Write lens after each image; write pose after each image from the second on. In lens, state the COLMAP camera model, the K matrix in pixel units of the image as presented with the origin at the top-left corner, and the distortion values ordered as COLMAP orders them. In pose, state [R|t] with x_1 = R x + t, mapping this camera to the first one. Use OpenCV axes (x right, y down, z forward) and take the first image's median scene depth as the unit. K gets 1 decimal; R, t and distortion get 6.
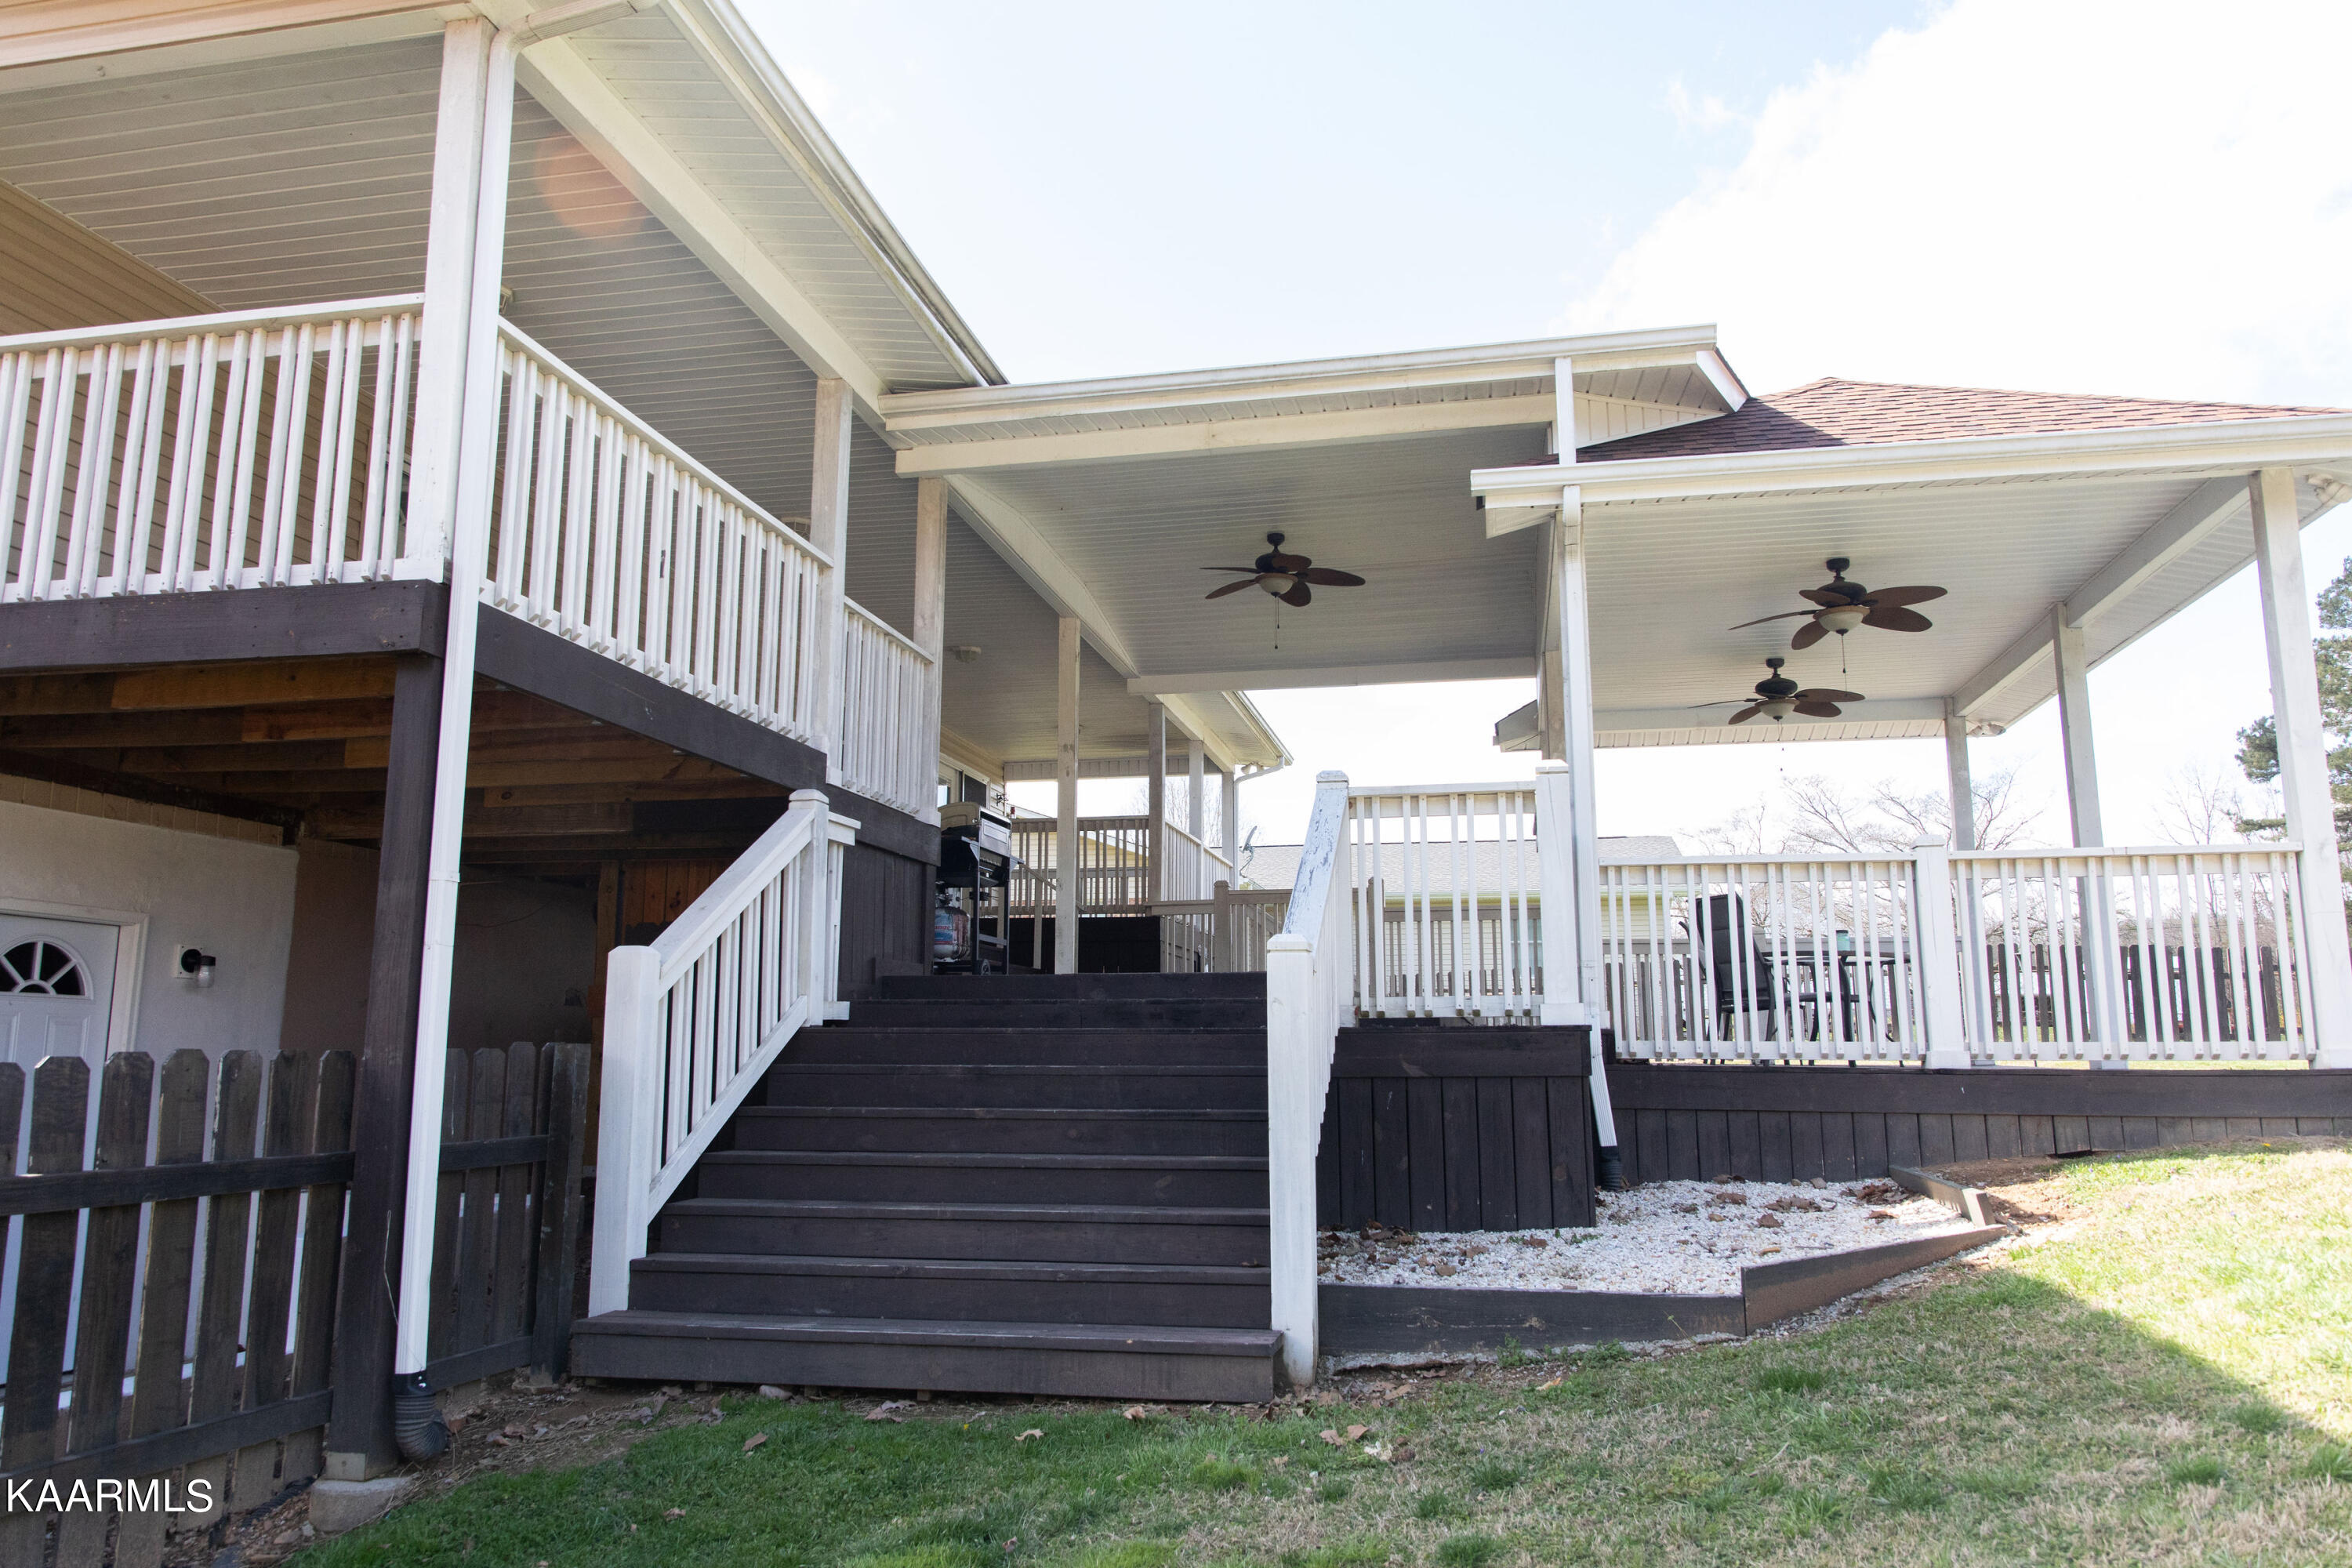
lens RADIAL K [[1604.4, 0, 1176.0], [0, 1604.4, 784.0], [0, 0, 1]] dist [-0.005174, -0.002833]
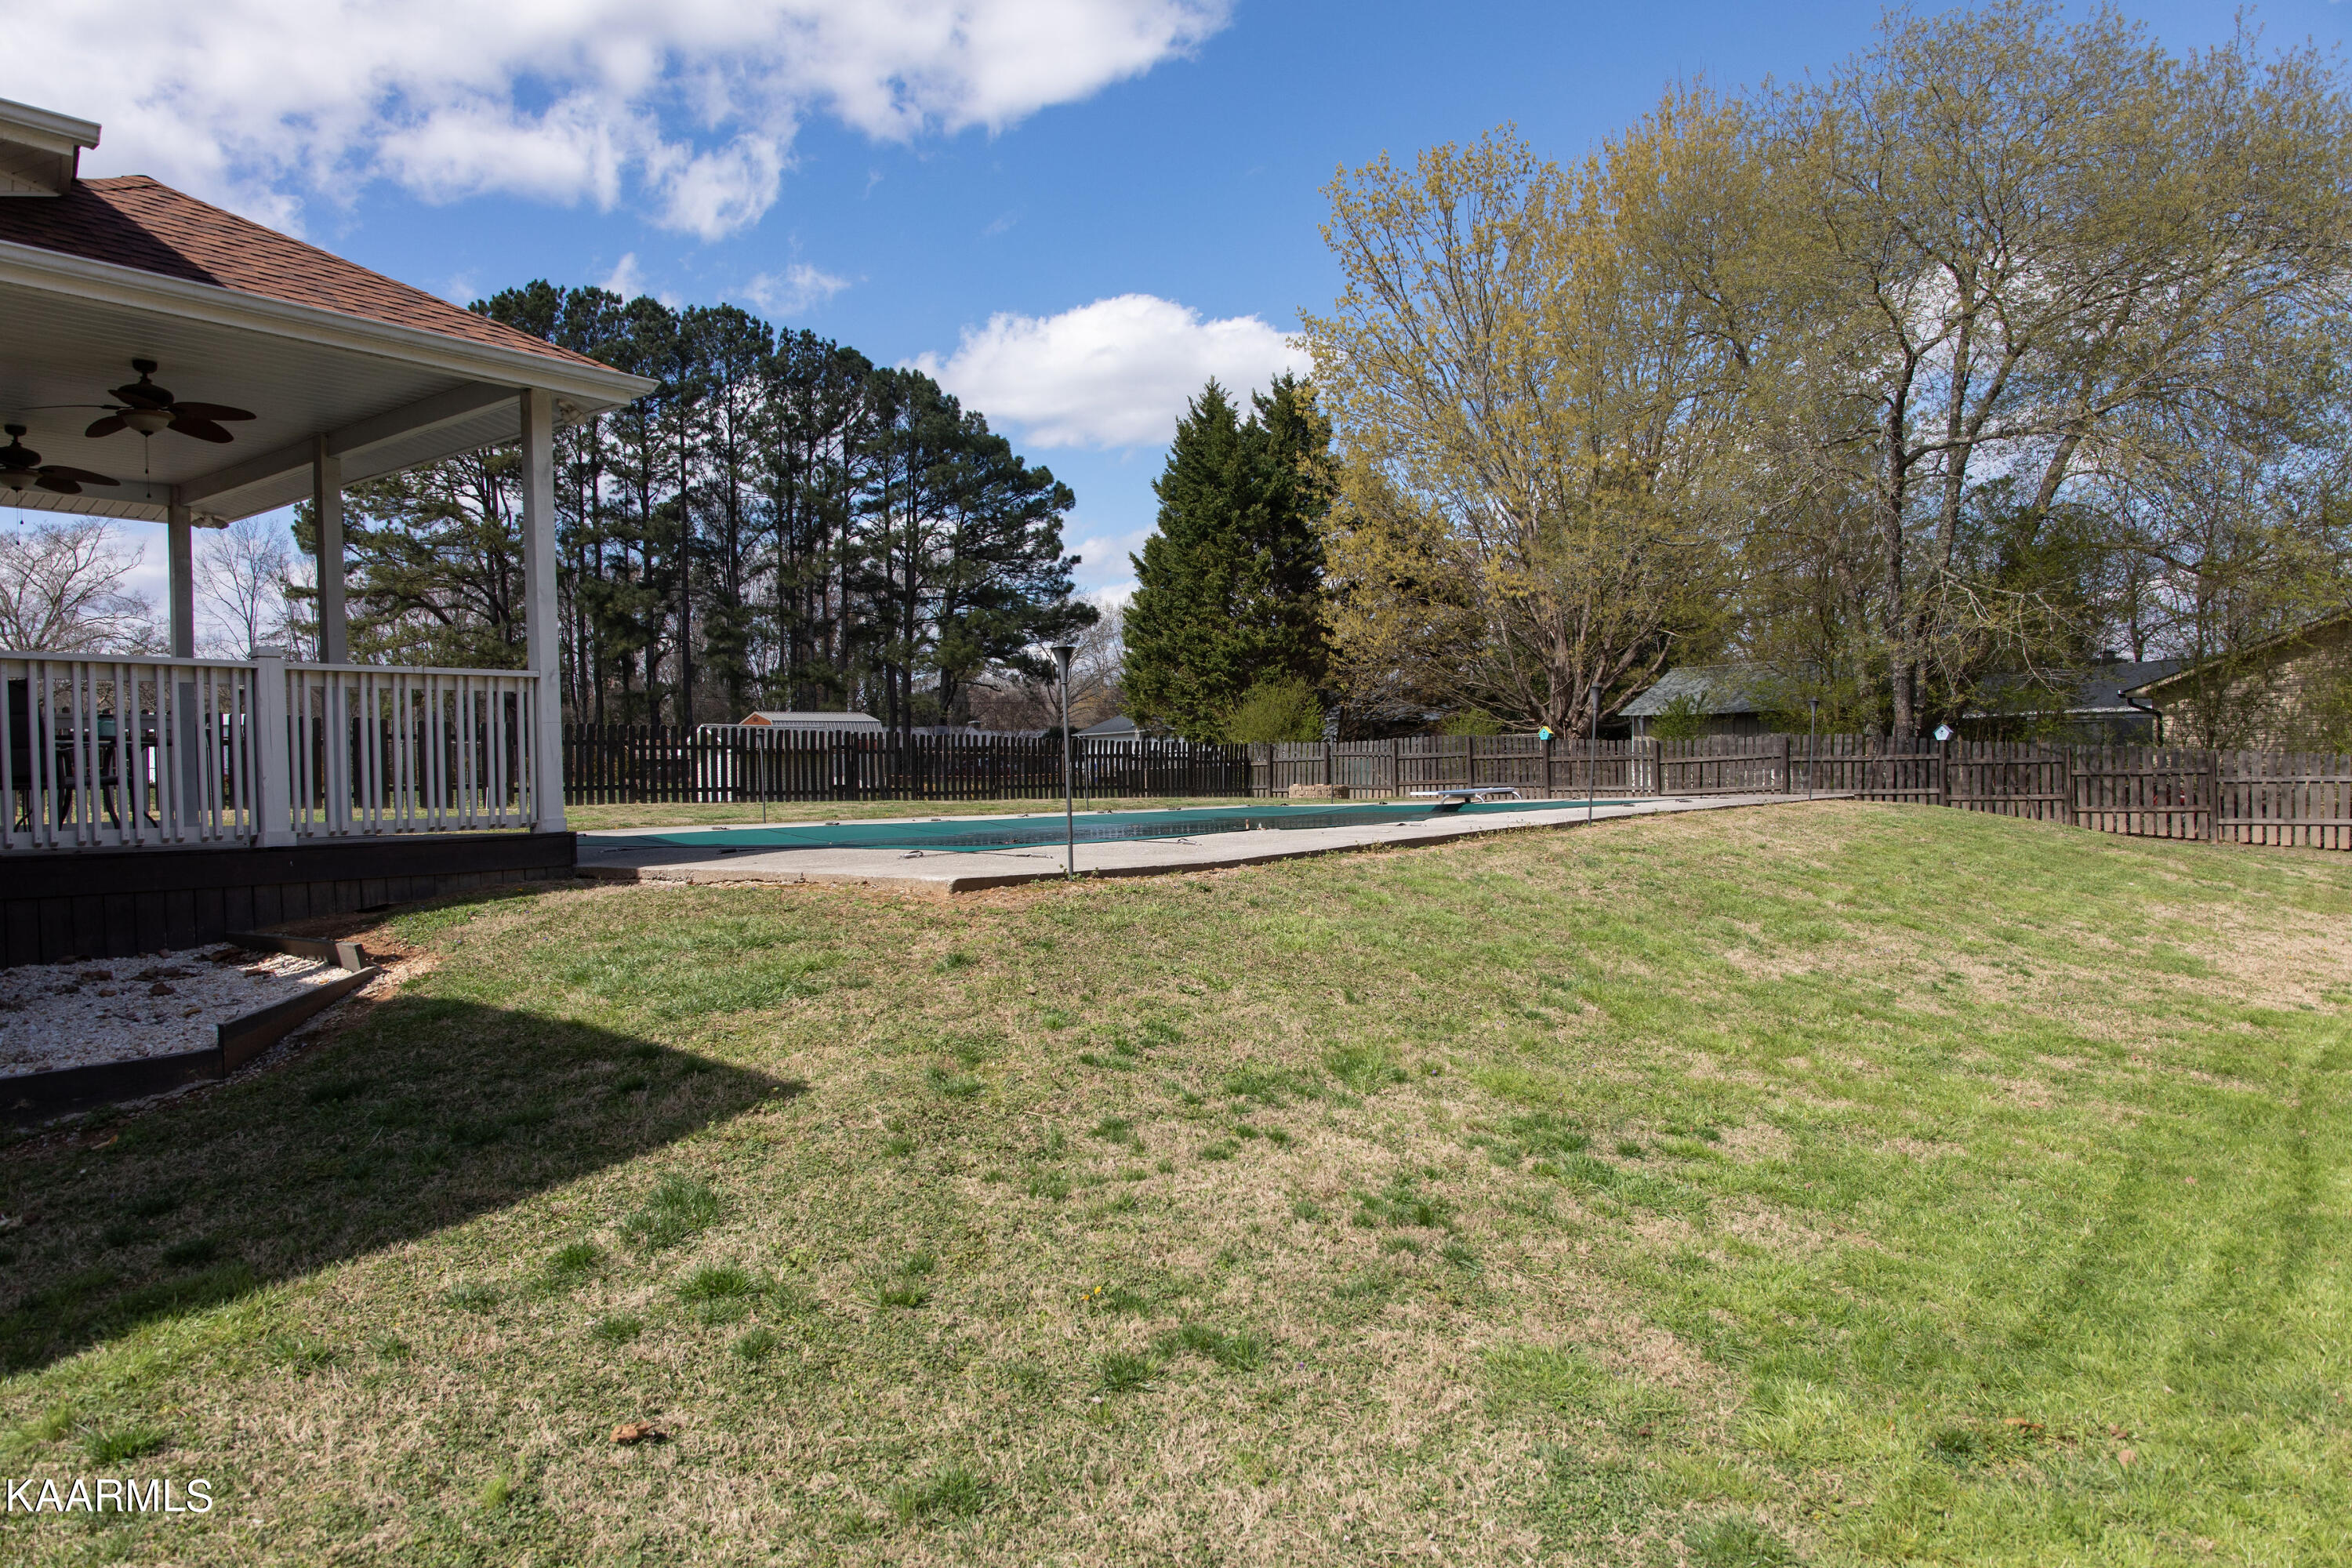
lens RADIAL K [[1642.3, 0, 1176.0], [0, 1642.3, 784.0], [0, 0, 1]] dist [0.000982, -0.002859]
pose [[0.441702, -0.020638, 0.896924, -0.304950], [-0.122834, 0.988930, 0.083246, -0.049663], [-0.888713, -0.146943, 0.434277, -0.109787]]
